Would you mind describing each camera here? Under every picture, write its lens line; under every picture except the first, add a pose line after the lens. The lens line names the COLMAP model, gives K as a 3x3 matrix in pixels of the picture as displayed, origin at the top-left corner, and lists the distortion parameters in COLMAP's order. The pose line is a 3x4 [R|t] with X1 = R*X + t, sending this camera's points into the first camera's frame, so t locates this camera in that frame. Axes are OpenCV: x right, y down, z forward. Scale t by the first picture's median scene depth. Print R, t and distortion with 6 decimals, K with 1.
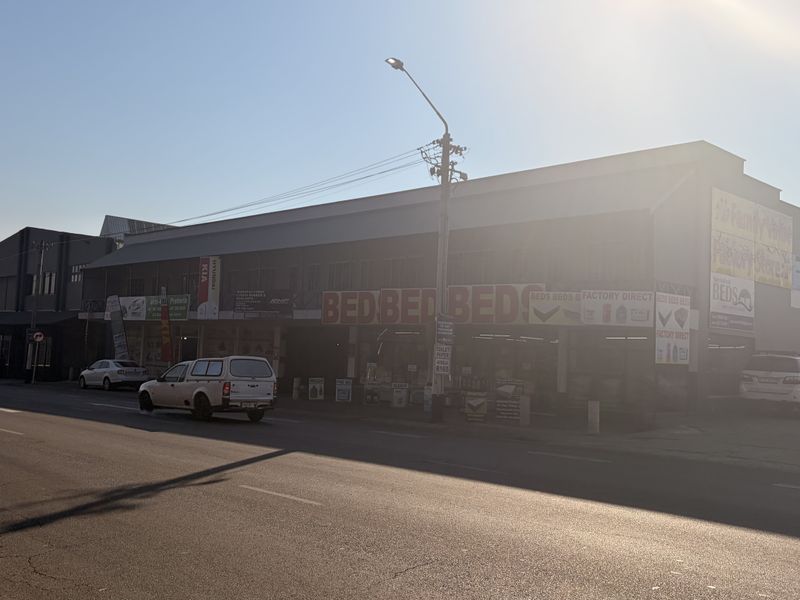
lens RADIAL K [[794.9, 0, 400.1], [0, 794.9, 300.9], [0, 0, 1]] dist [0.063643, 0.000000]
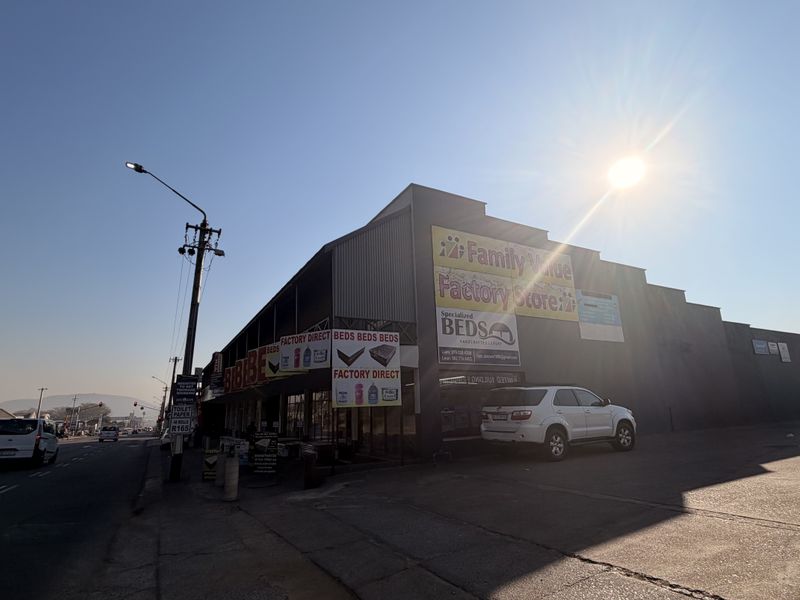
lens RADIAL K [[425.6, 0, 399.9], [0, 425.6, 302.3], [0, 0, 1]] dist [-0.002353, 0.002837]
pose [[0.961681, -0.132849, -0.239837, 0.474218], [0.086174, 0.976894, -0.195581, 0.056612], [0.260278, 0.167419, 0.950908, 0.500260]]
